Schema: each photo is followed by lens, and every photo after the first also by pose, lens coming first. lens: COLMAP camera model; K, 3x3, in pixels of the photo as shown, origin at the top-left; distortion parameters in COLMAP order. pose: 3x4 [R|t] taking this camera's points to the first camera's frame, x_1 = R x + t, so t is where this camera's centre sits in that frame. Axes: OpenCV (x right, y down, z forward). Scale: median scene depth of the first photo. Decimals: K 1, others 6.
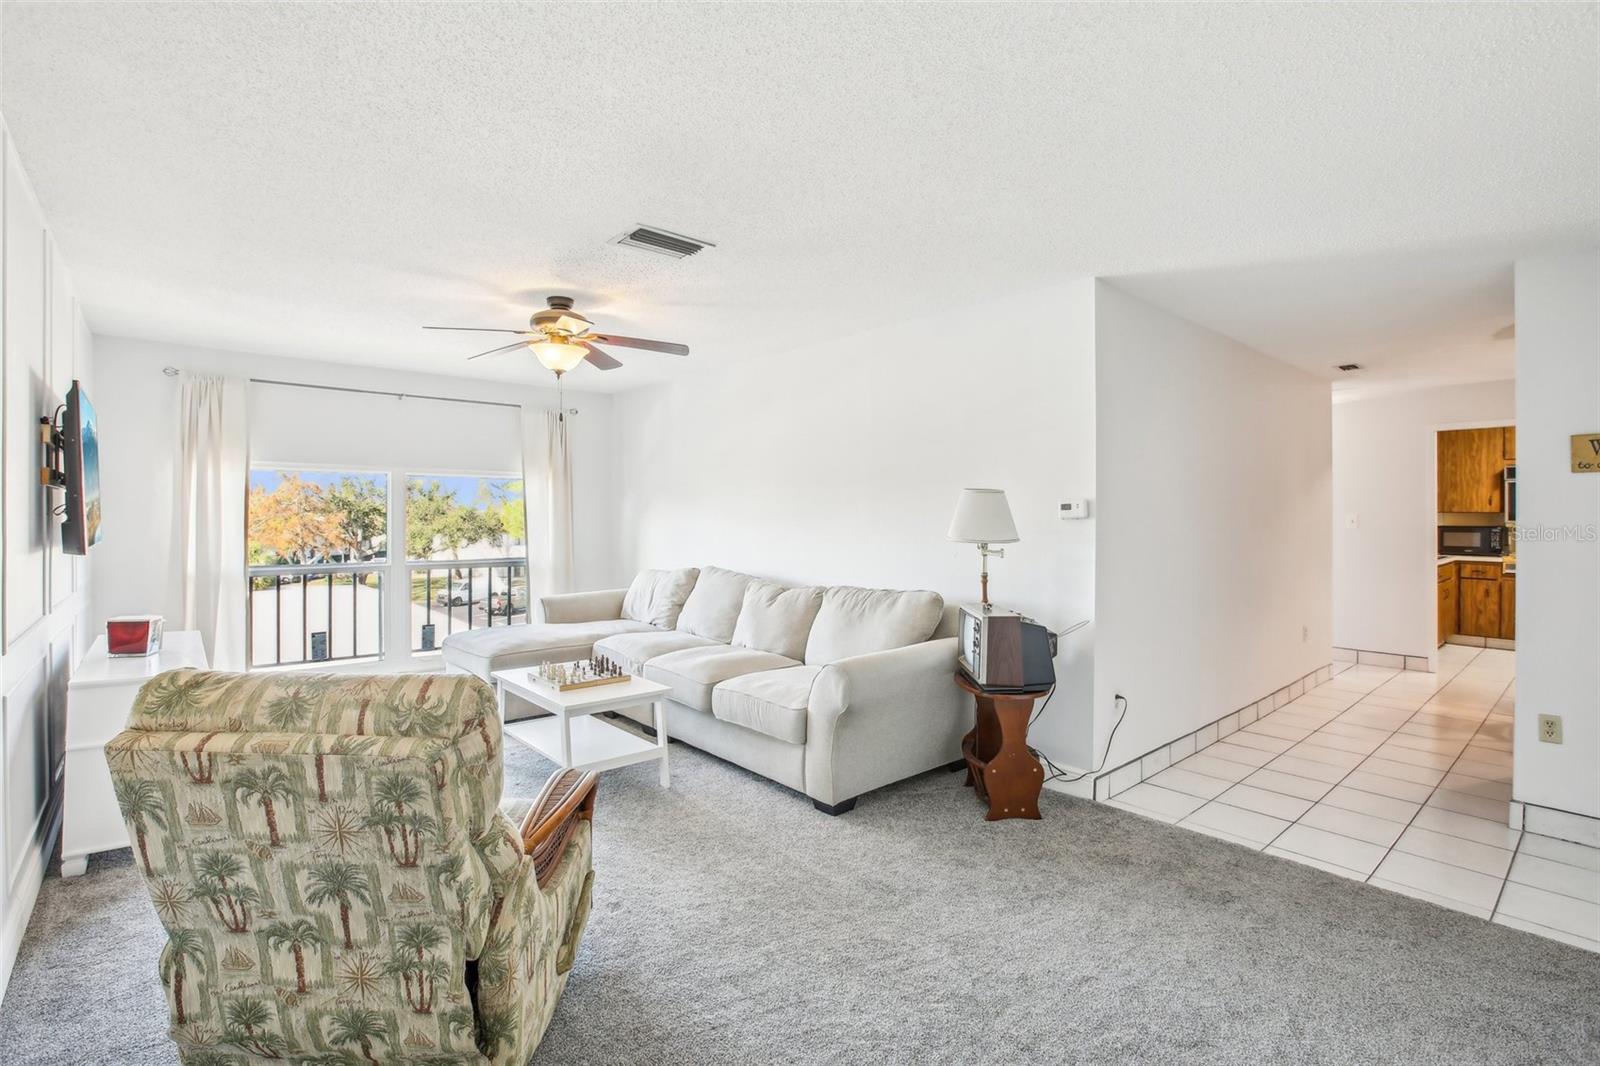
lens RADIAL K [[753.1, 0, 797.6], [0, 753.1, 519.1], [0, 0, 1]] dist [-0.048783, 0.018770]
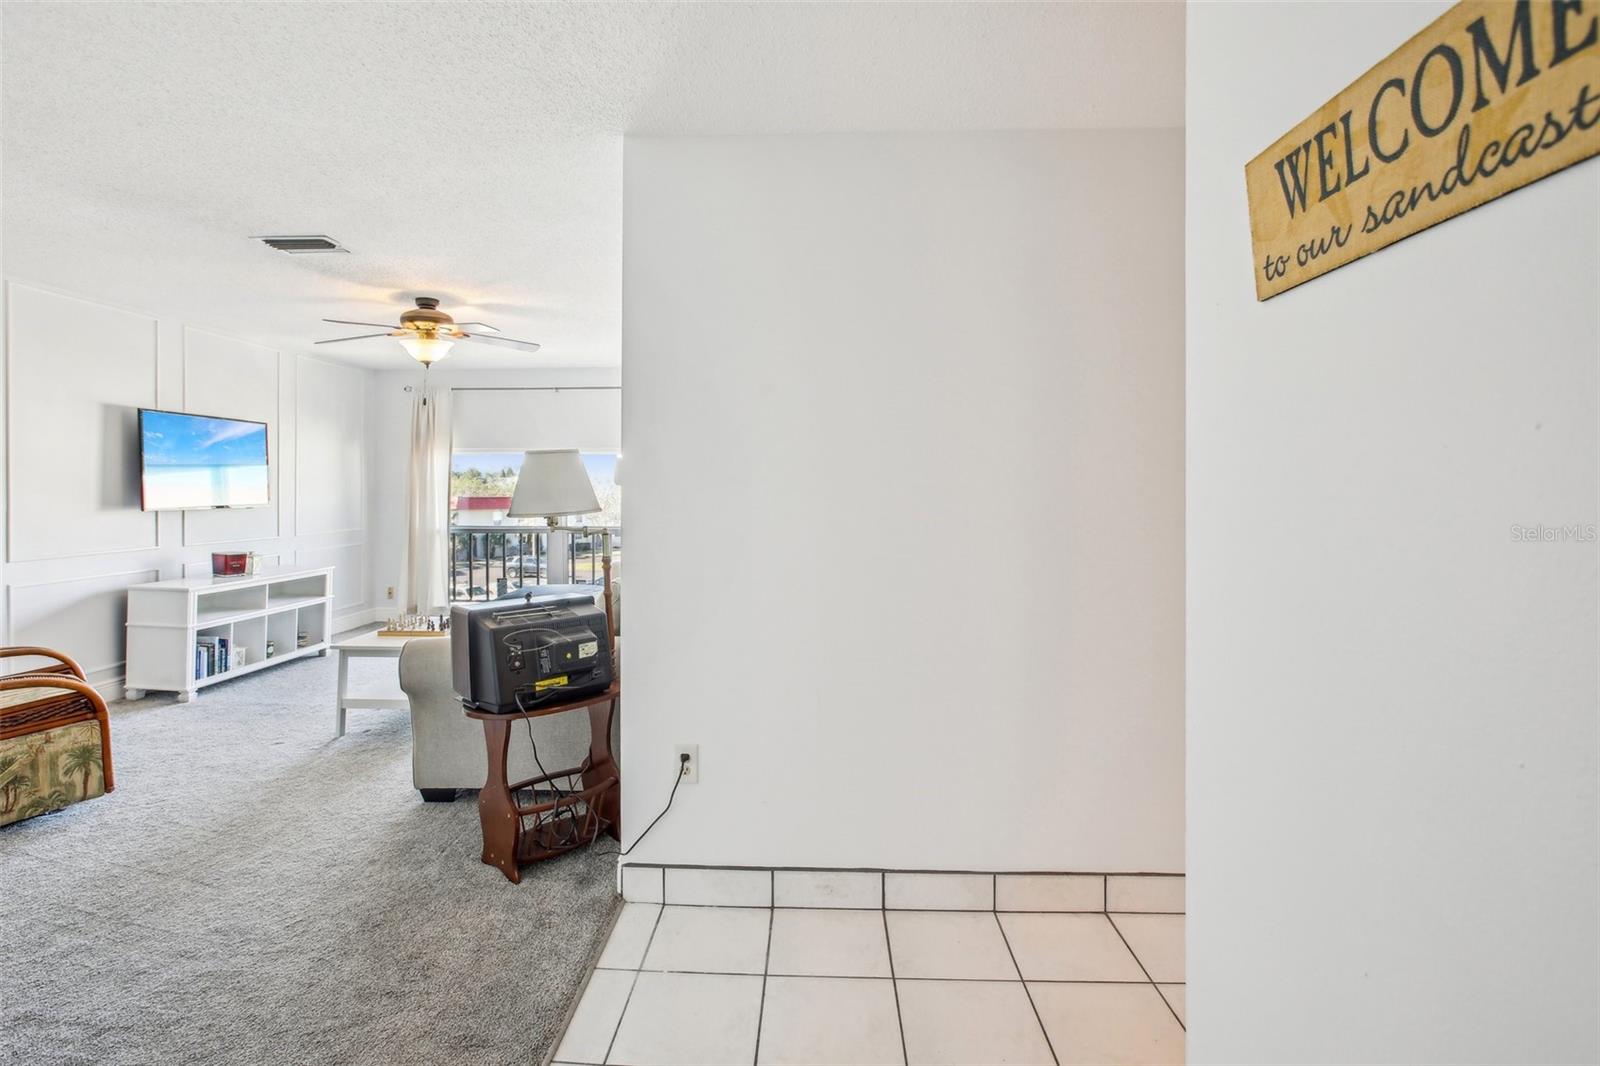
lens RADIAL K [[761.3, 0, 796.0], [0, 761.3, 489.3], [0, 0, 1]] dist [-0.034211, 0.009776]
pose [[0.736449, -0.003309, -0.676485, 0.977337], [0.000230, 0.999989, -0.004641, 0.005111], [0.676493, 0.003262, 0.736442, 0.577005]]
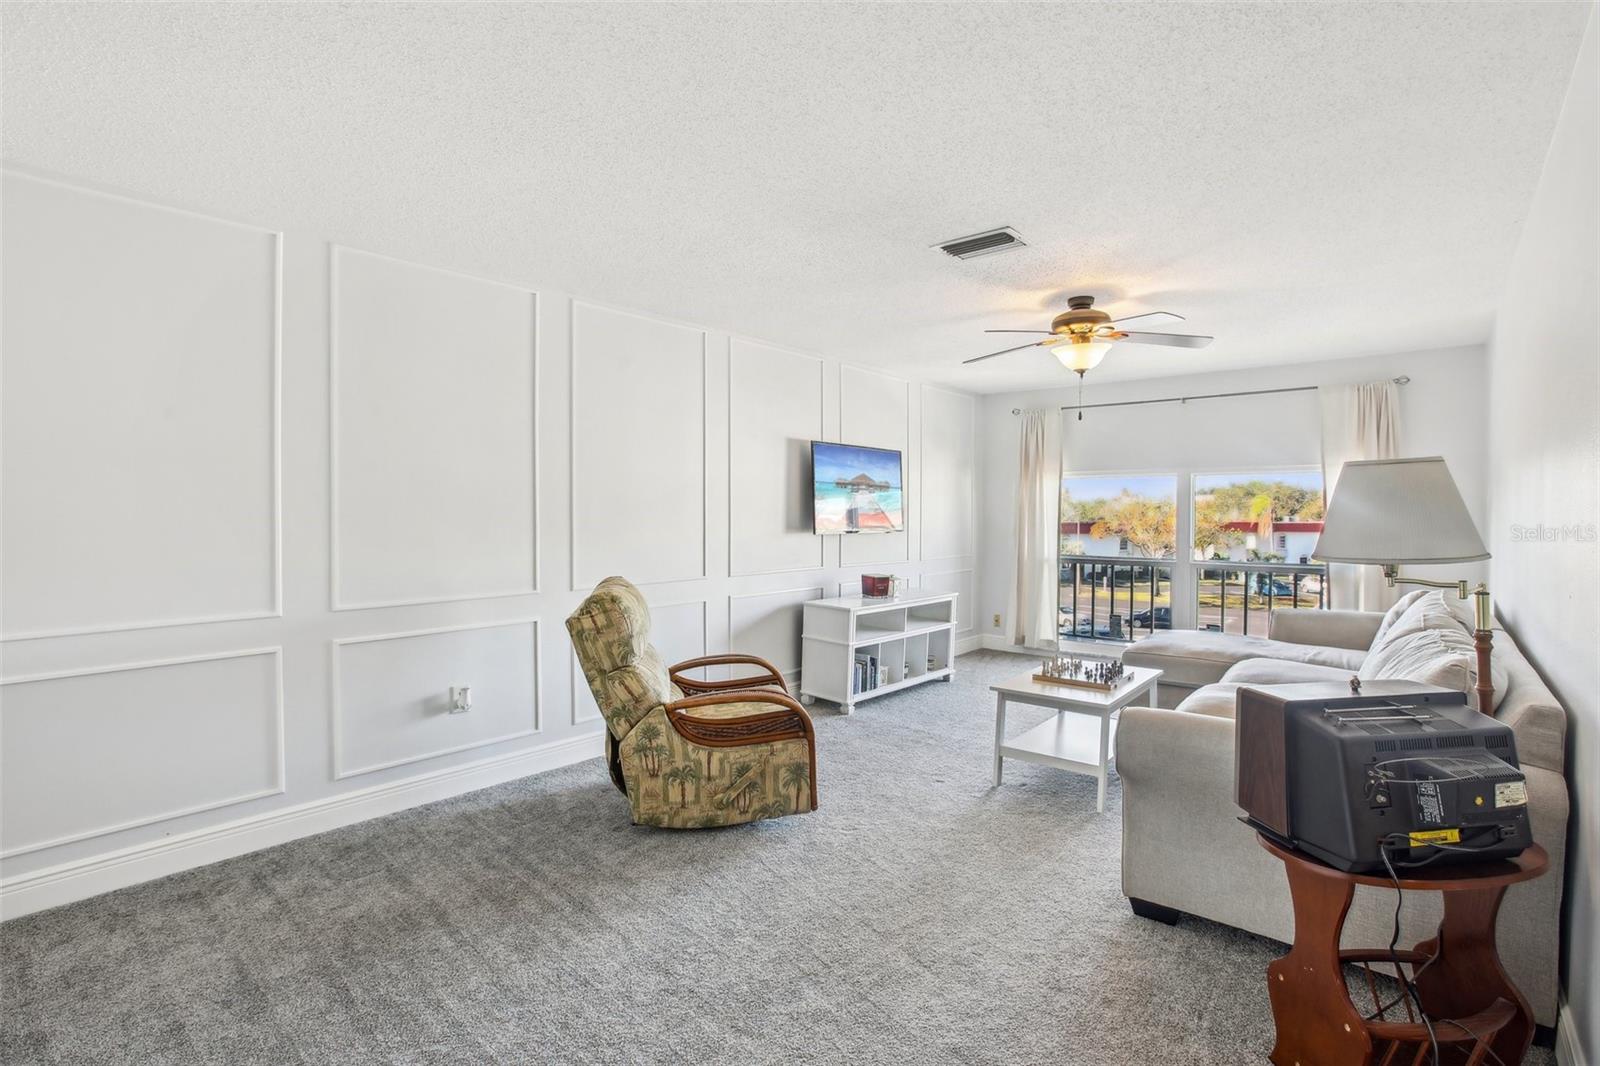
lens RADIAL K [[753.1, 0, 797.6], [0, 753.1, 519.1], [0, 0, 1]] dist [-0.048783, 0.018770]
pose [[0.142957, 0.003643, -0.989722, 0.683805], [-0.006309, 0.999976, 0.002770, 0.002854], [0.989709, 0.005848, 0.142976, 0.524180]]
